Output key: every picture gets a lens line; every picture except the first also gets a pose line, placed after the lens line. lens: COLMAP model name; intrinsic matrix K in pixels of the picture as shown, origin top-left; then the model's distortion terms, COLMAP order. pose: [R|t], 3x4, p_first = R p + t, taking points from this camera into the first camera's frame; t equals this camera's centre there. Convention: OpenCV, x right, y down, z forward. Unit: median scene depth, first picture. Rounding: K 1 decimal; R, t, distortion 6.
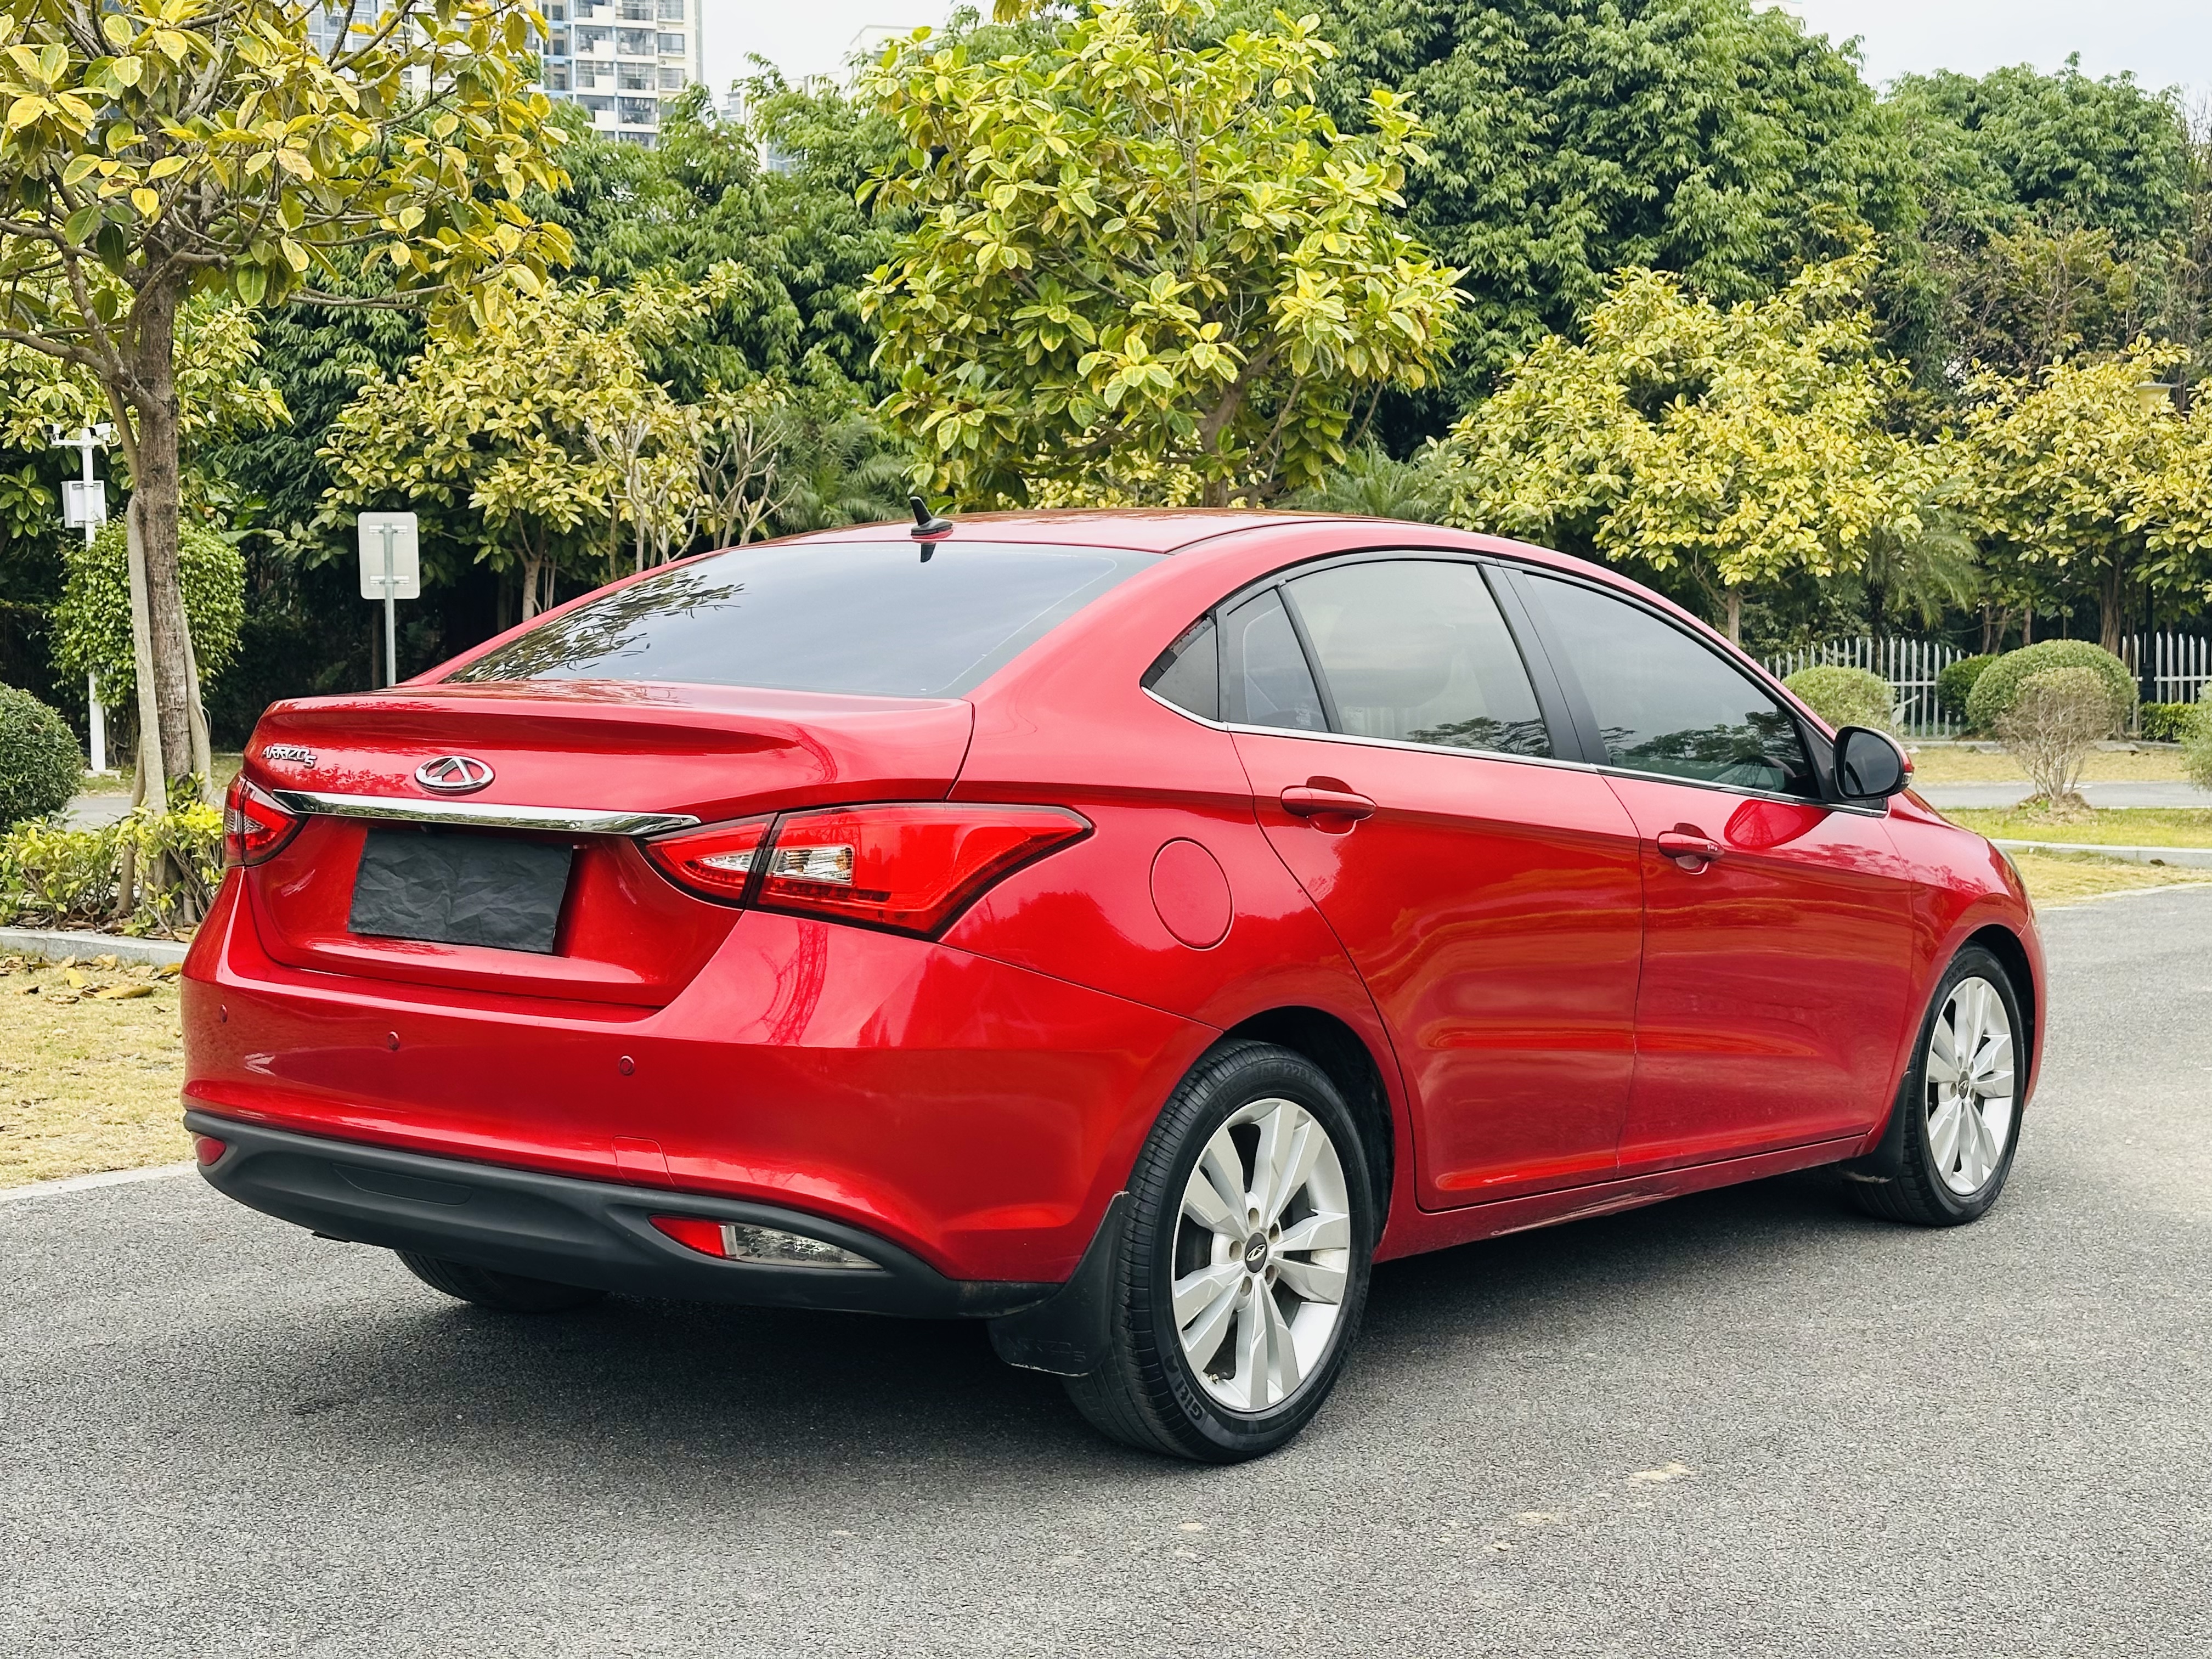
lens RADIAL K [[3110.1, 0, 1115.5], [0, 3110.1, 829.9], [0, 0, 1]] dist [0.128563, 0.000000]
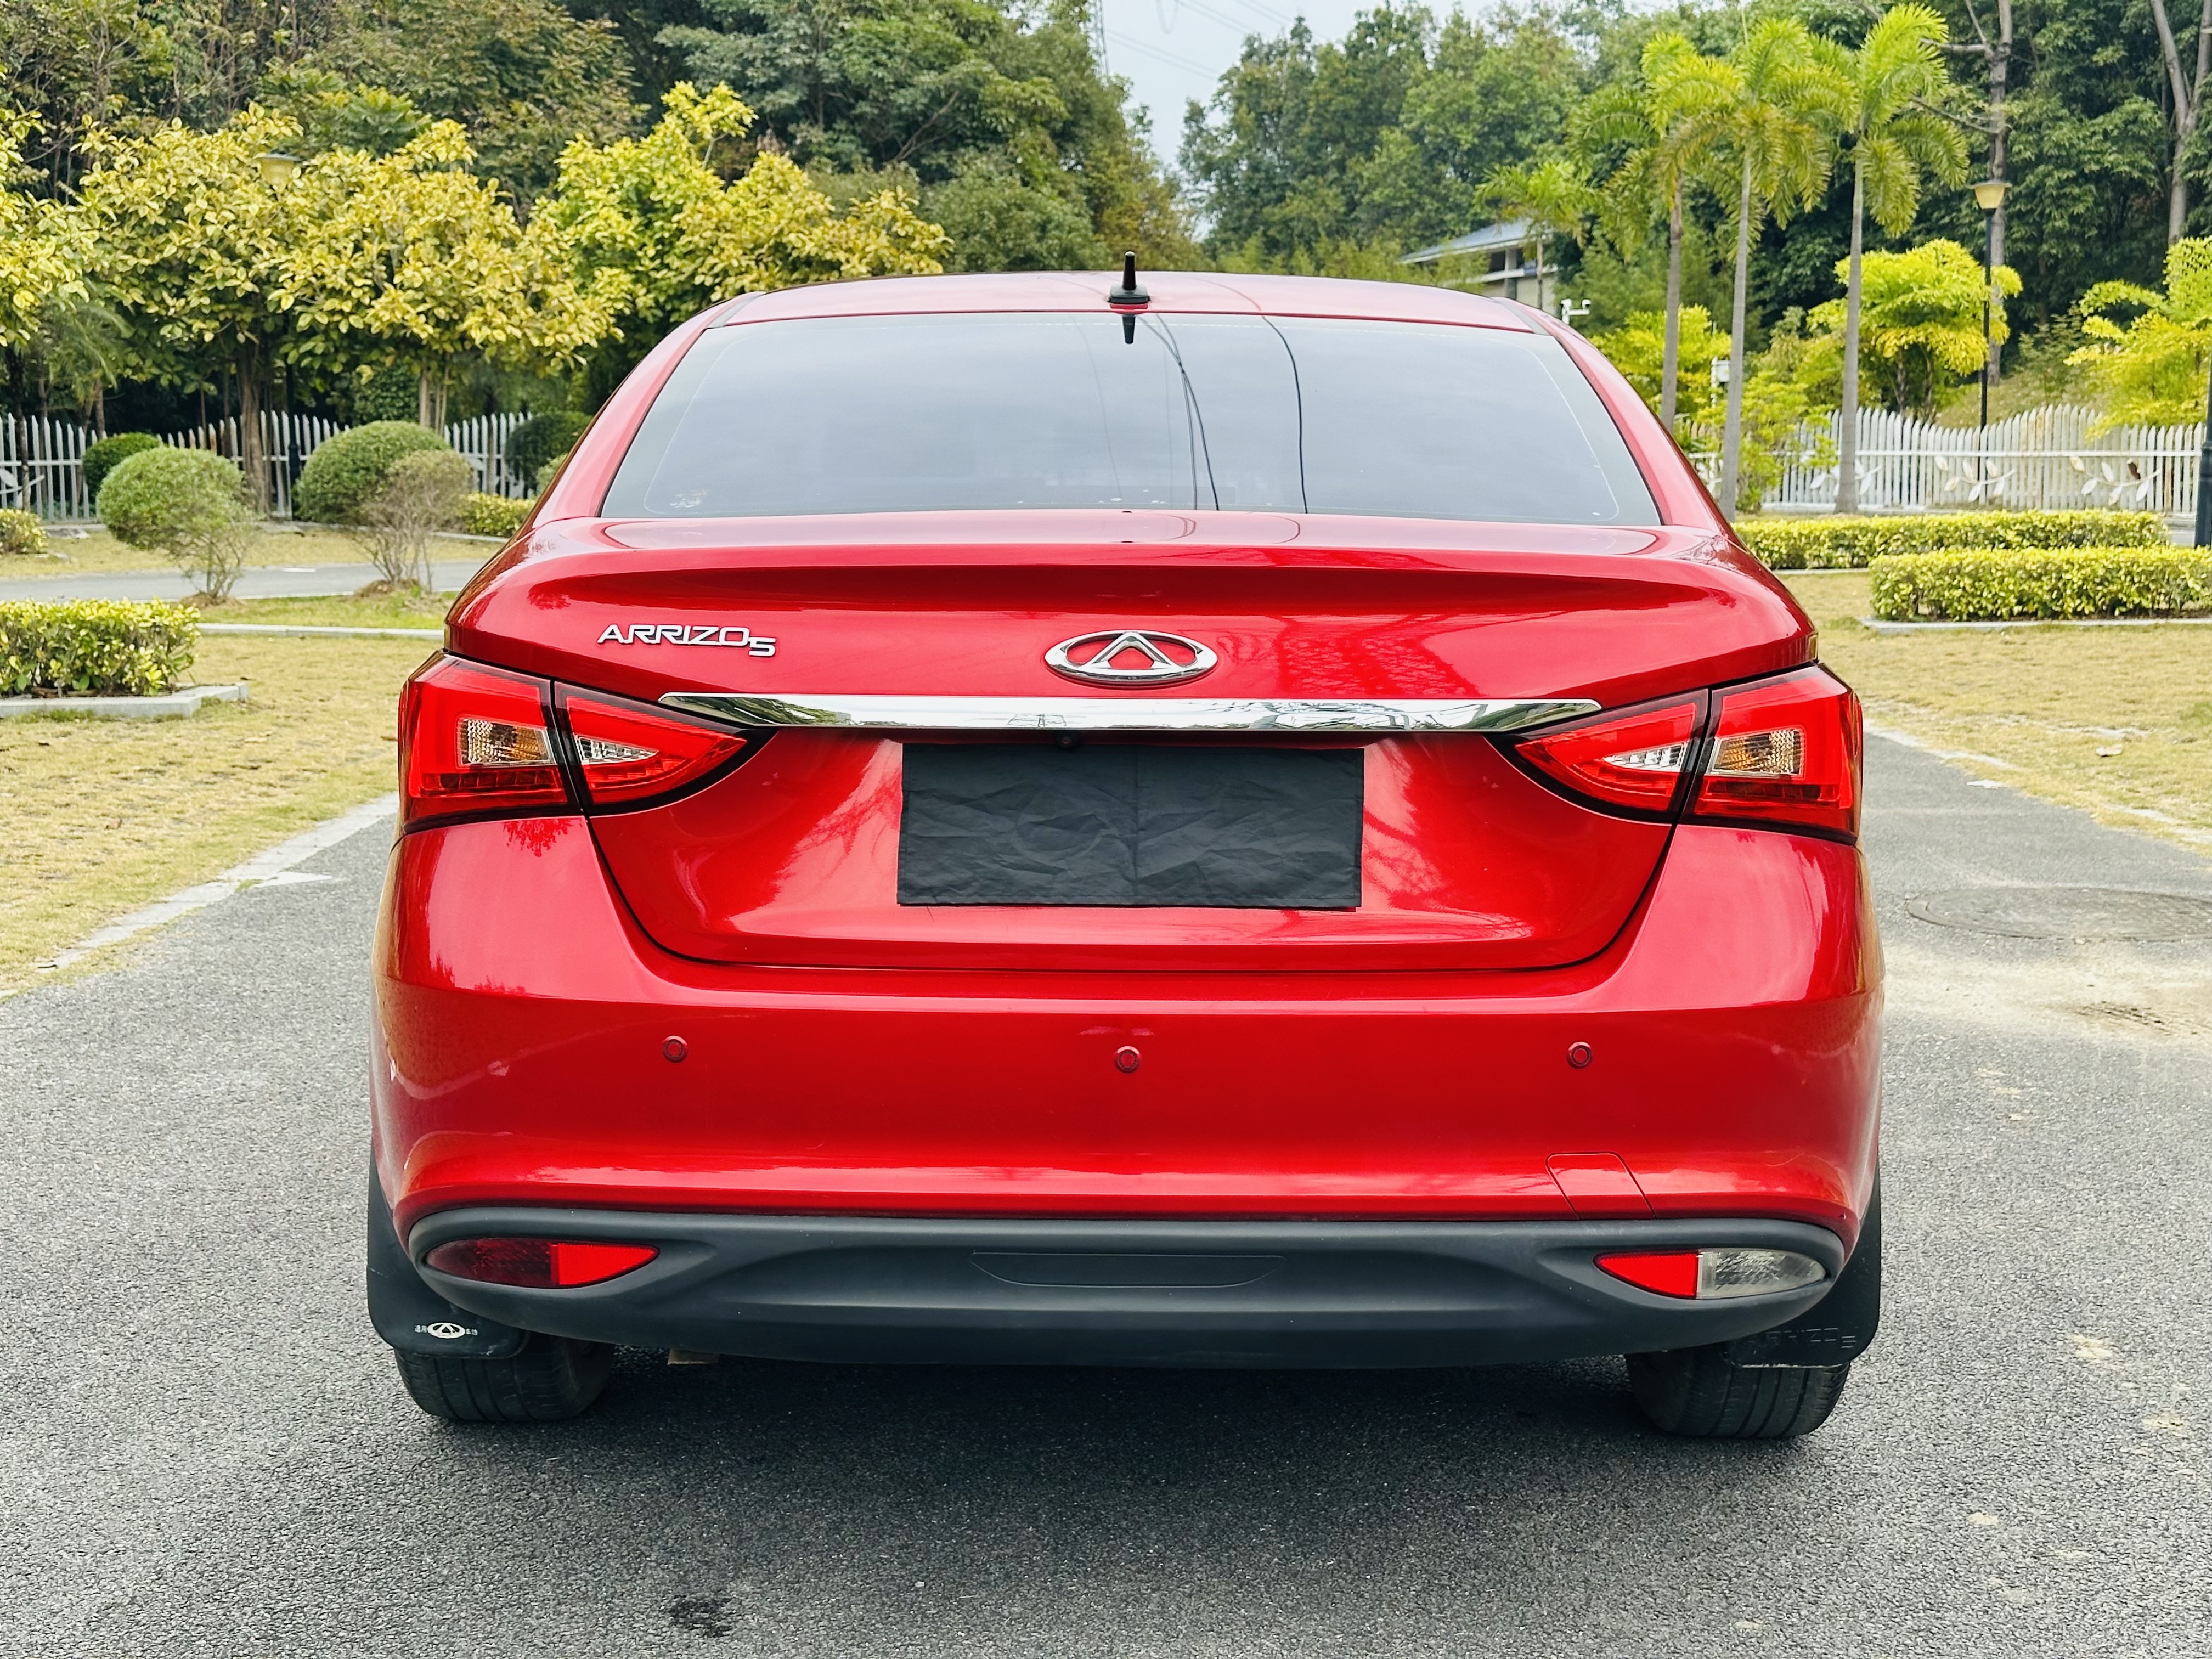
lens RADIAL K [[3110.1, 0, 1122.7], [0, 3110.1, 789.3], [0, 0, 1]] dist [0.128563, 0.000000]
pose [[0.787647, -0.076711, 0.611333, -0.081550], [0.041084, 0.996550, 0.072115, -0.004981], [-0.614756, -0.031685, 0.788081, 0.060909]]
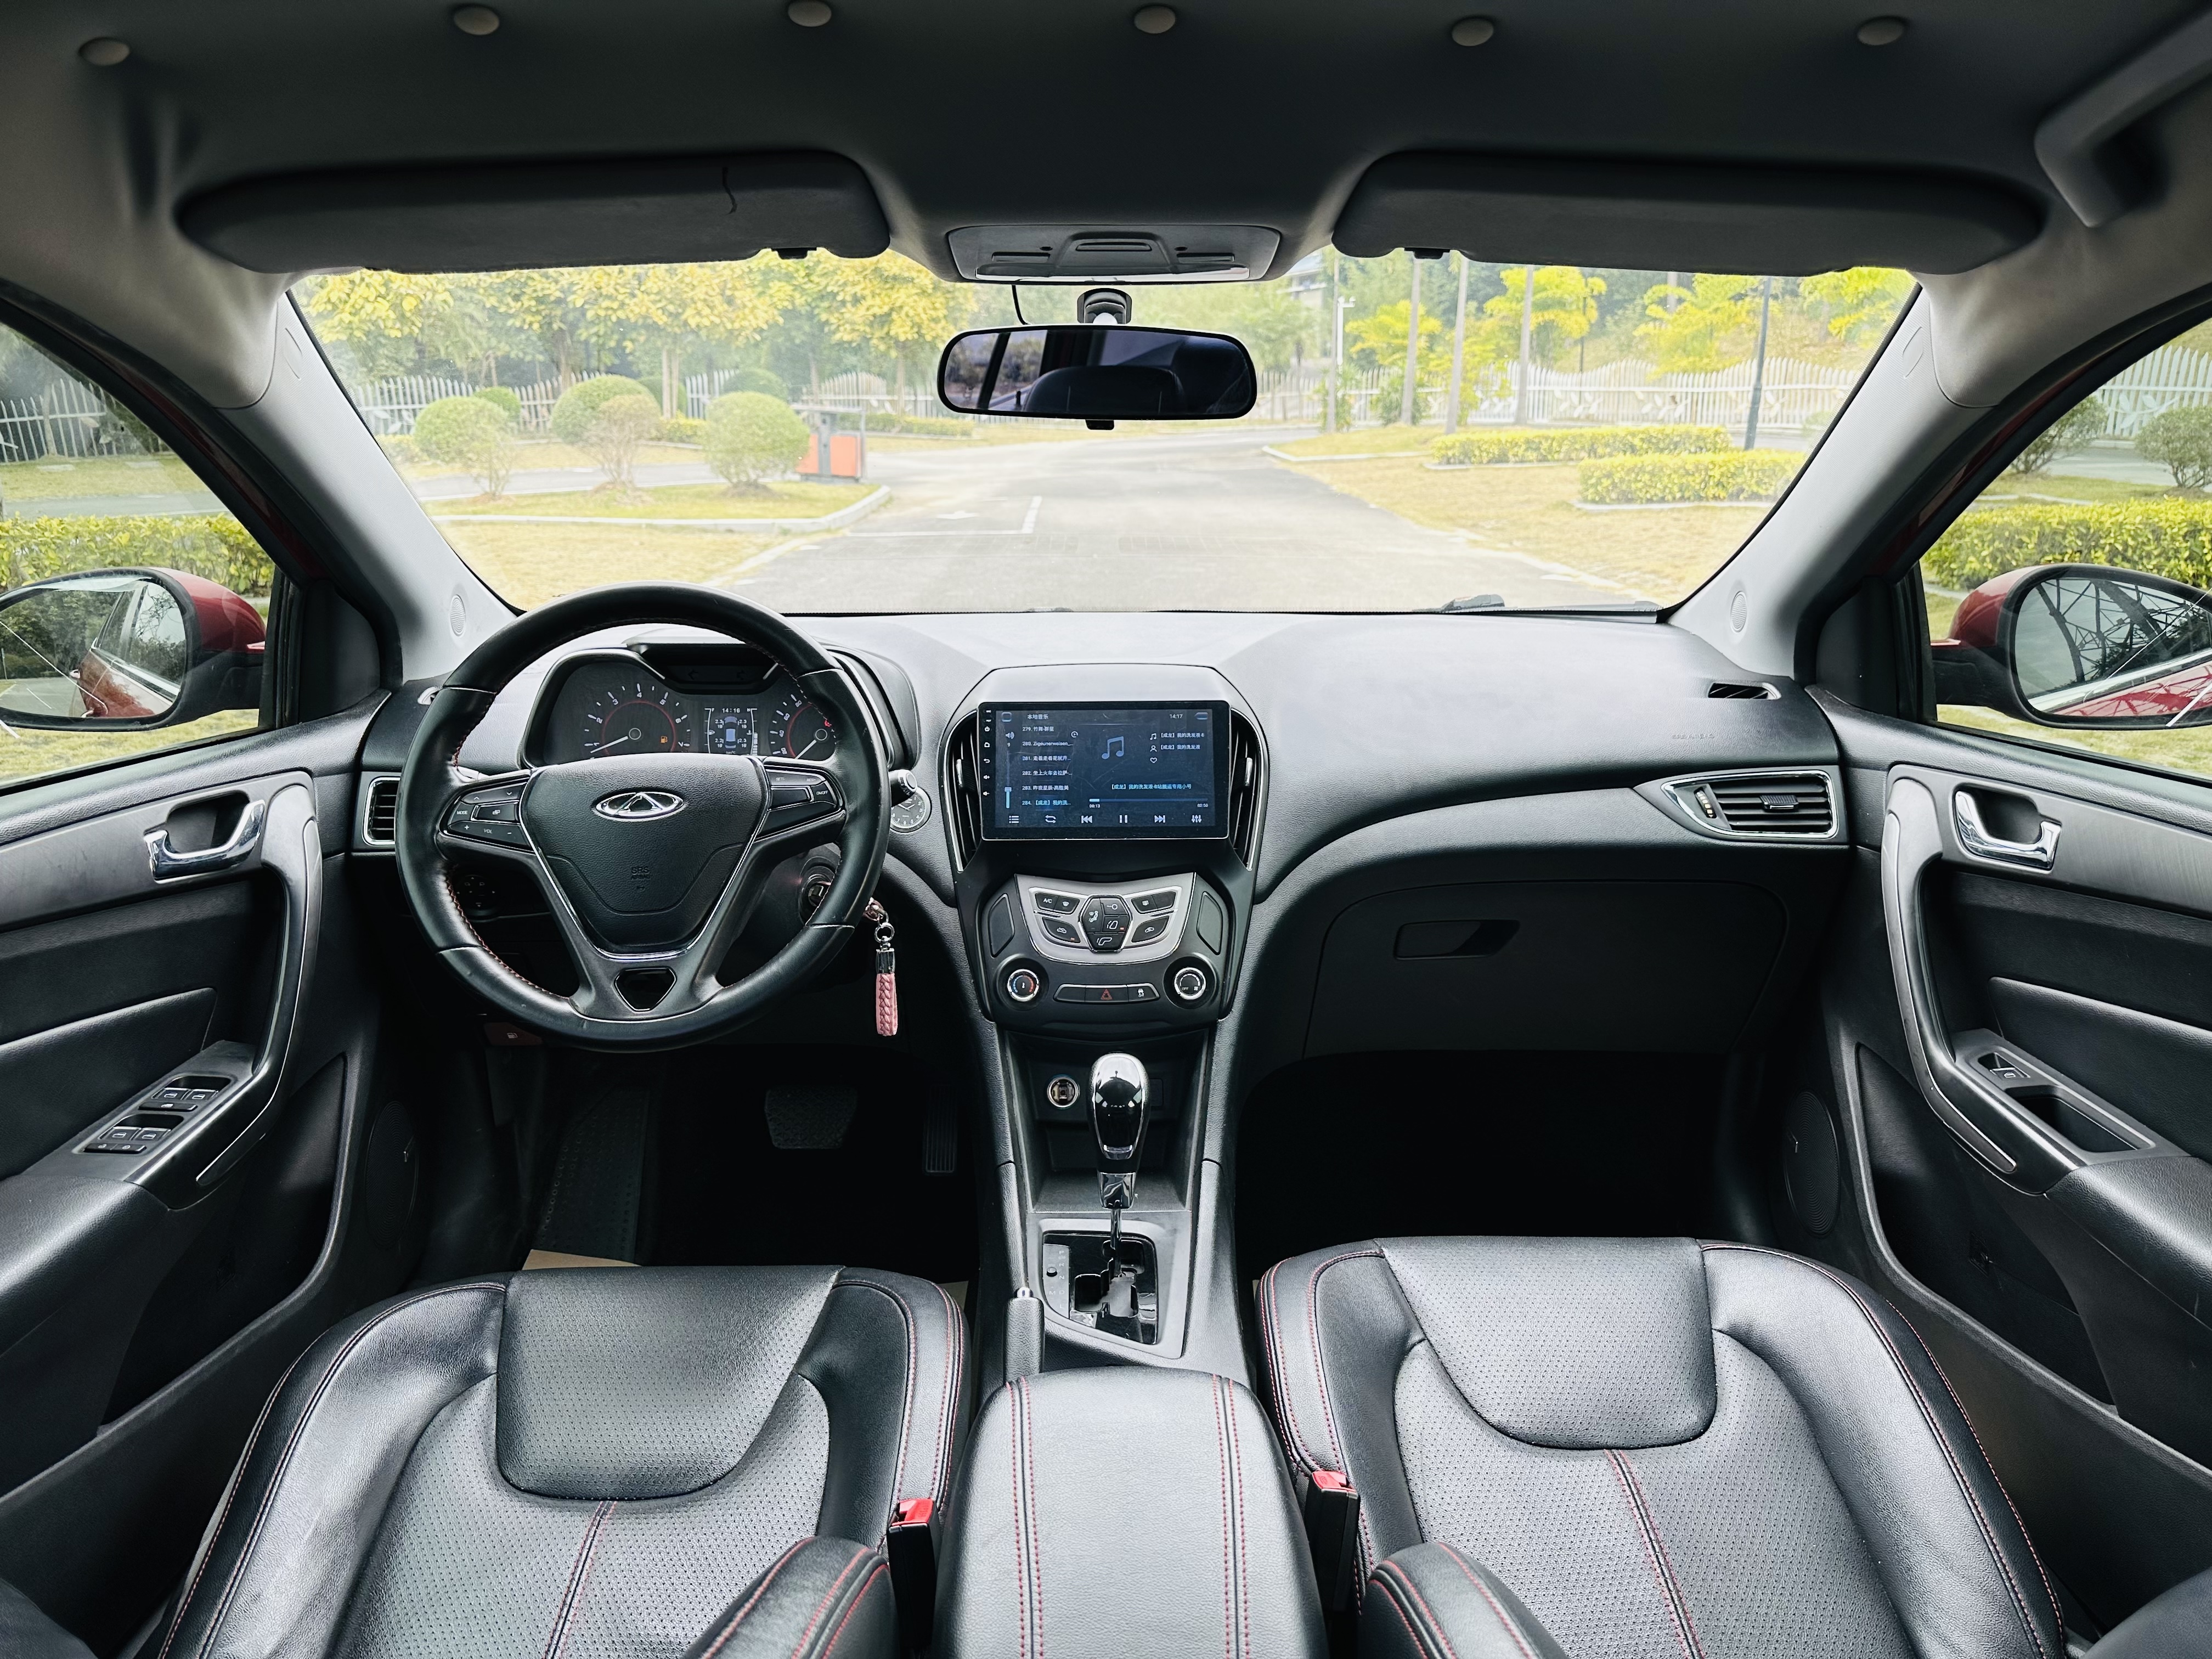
lens RADIAL K [[1575.5, 0, 1089.1], [0, 1575.5, 828.0], [0, 0, 1]] dist [0.007962, -0.014310]
pose [[0.781426, -0.183207, 0.596497, -0.010049], [0.048822, 0.970948, 0.234257, -0.009995], [-0.622085, -0.153932, 0.767669, 0.157483]]
